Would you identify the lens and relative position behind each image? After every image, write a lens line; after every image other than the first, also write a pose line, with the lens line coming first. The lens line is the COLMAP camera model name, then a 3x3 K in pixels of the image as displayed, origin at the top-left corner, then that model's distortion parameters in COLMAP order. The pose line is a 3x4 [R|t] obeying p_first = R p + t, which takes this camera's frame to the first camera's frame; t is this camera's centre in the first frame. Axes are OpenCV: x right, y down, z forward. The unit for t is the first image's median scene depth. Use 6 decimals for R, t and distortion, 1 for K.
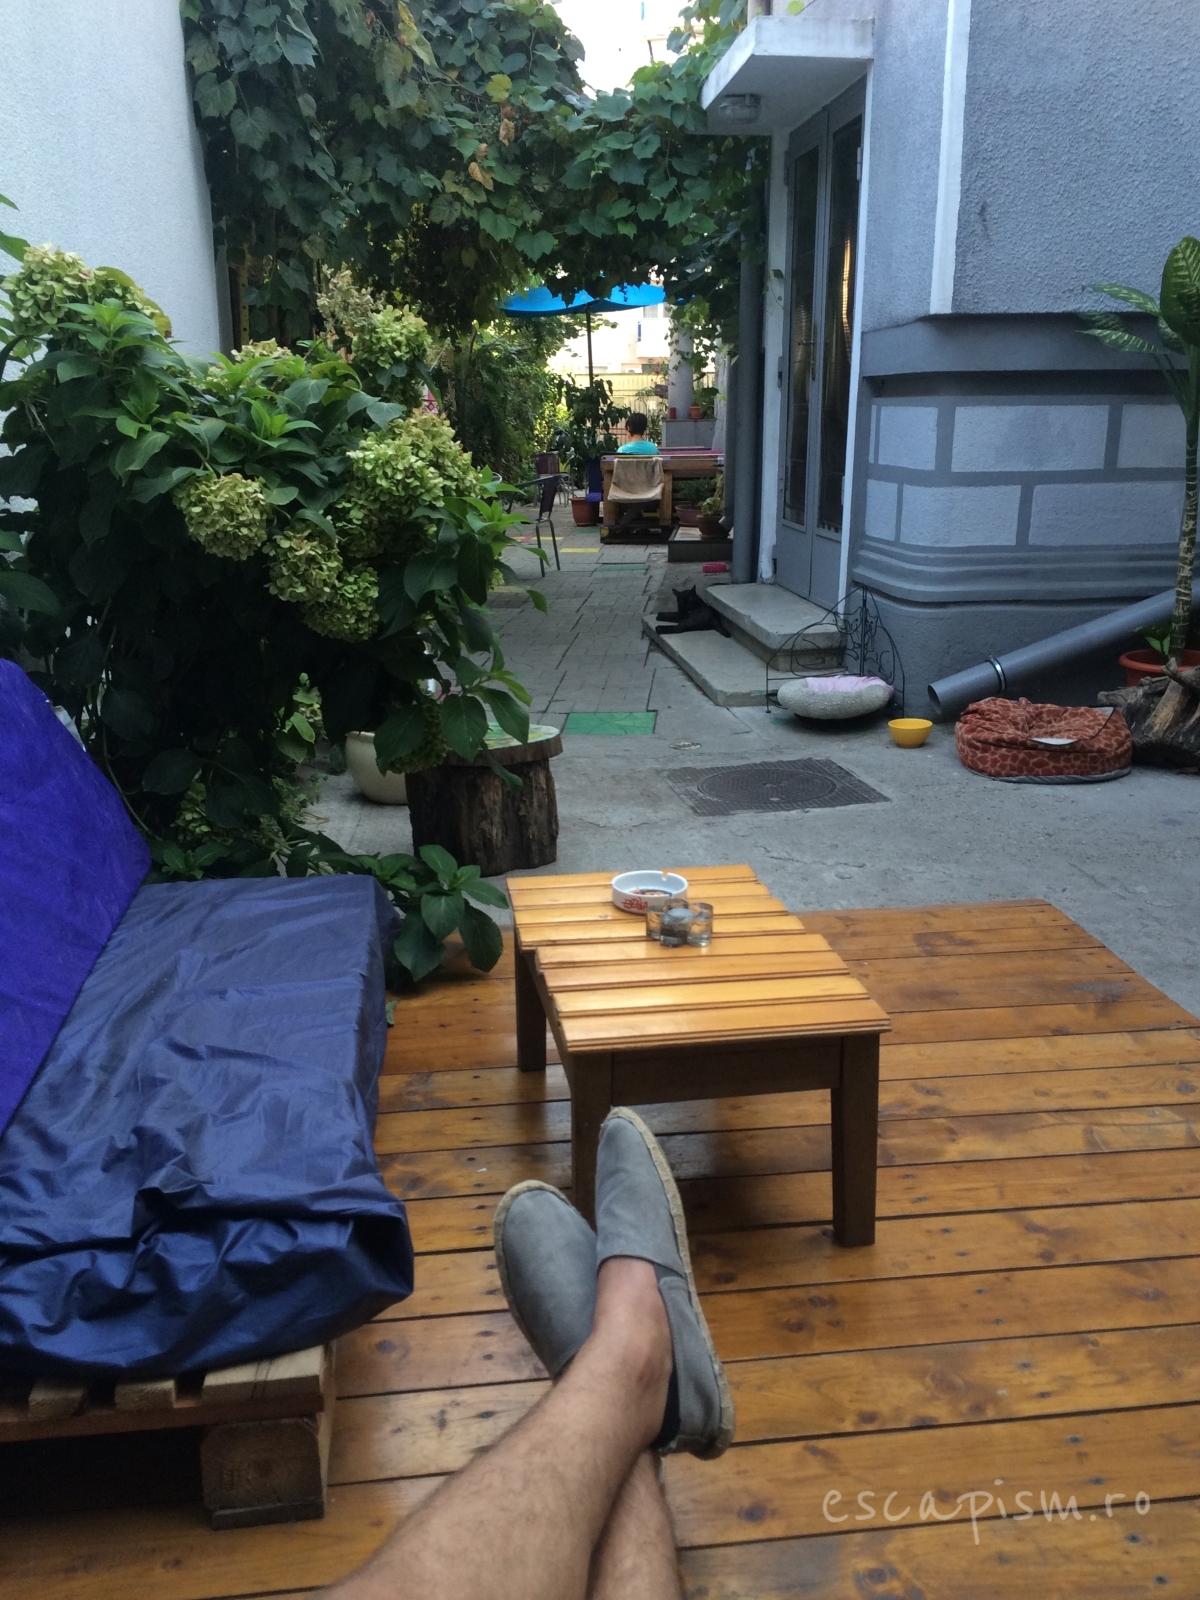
lens RADIAL K [[1354.6, 0, 604.7], [0, 1354.6, 799.0], [0, 0, 1]] dist [0.093199, -0.133910]
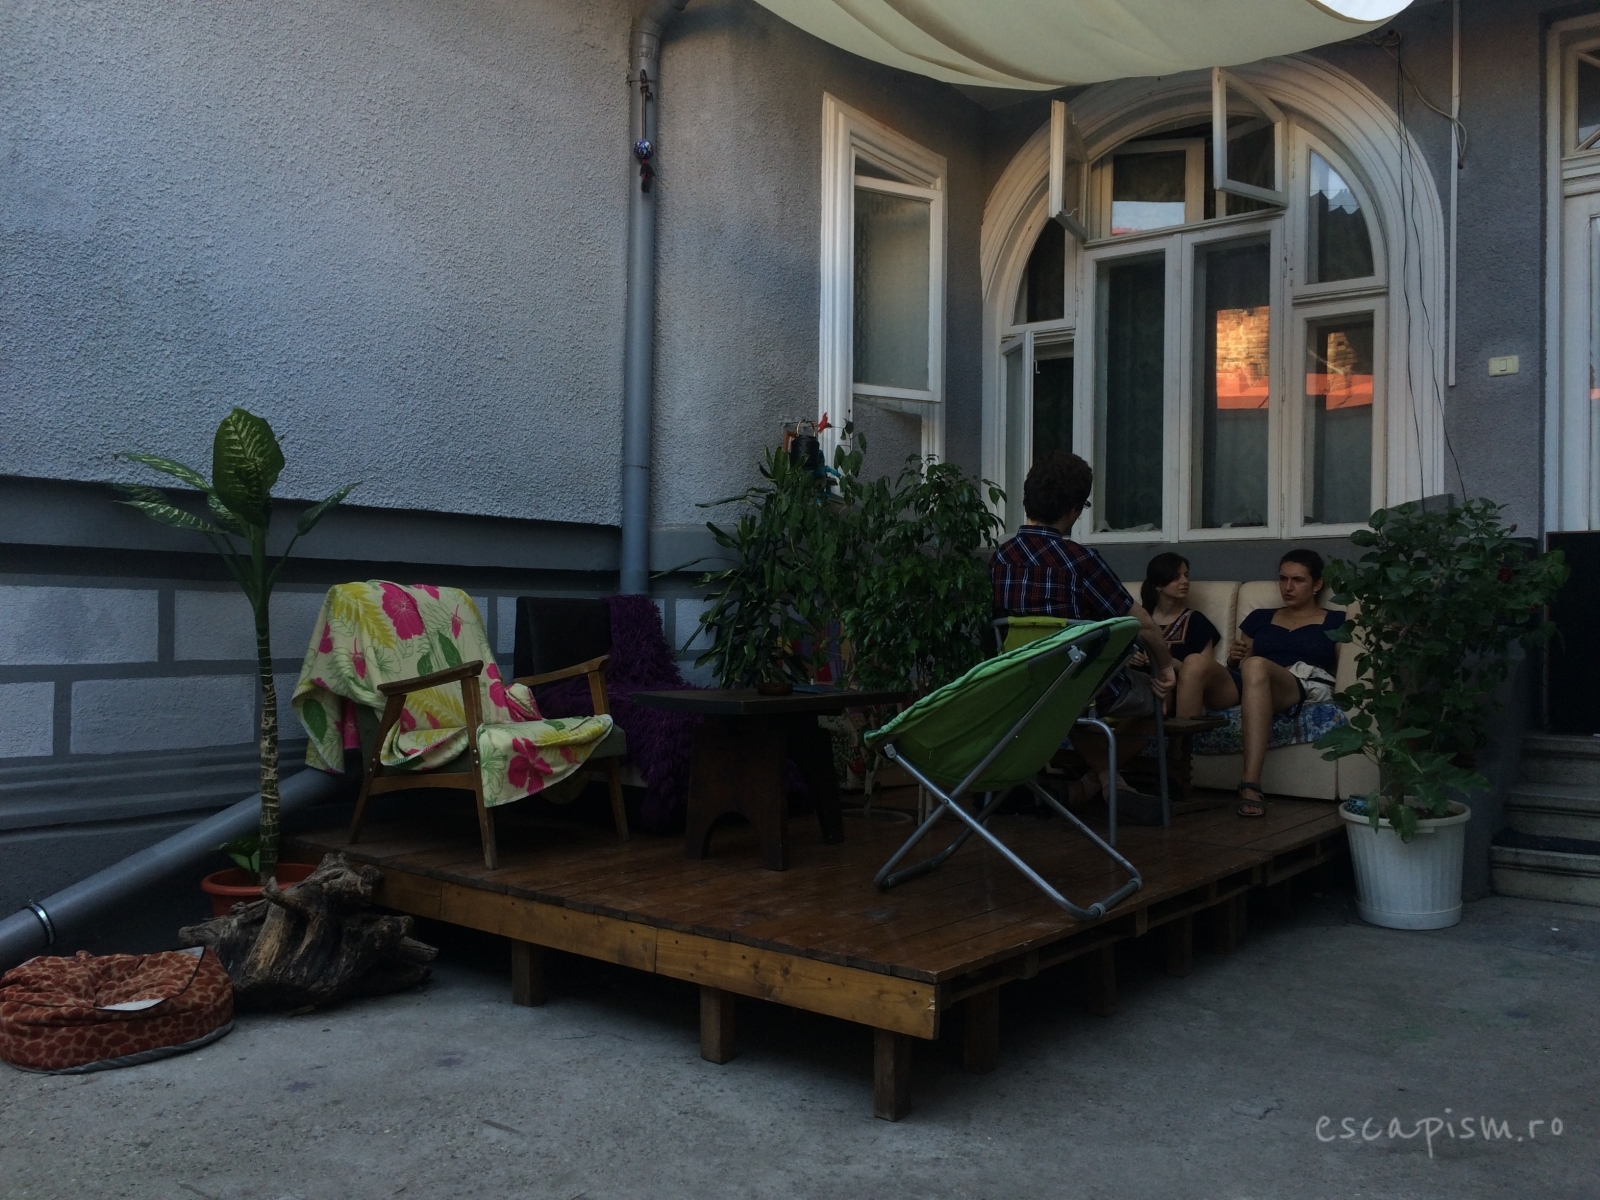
lens RADIAL K [[1354.6, 0, 792.2], [0, 1354.6, 622.5], [0, 0, 1]] dist [0.093199, -0.133910]
pose [[0.700591, 0.010464, 0.713487, 0.040815], [0.182118, 0.964156, -0.192967, -0.036453], [-0.689932, 0.265130, 0.673573, 0.191335]]
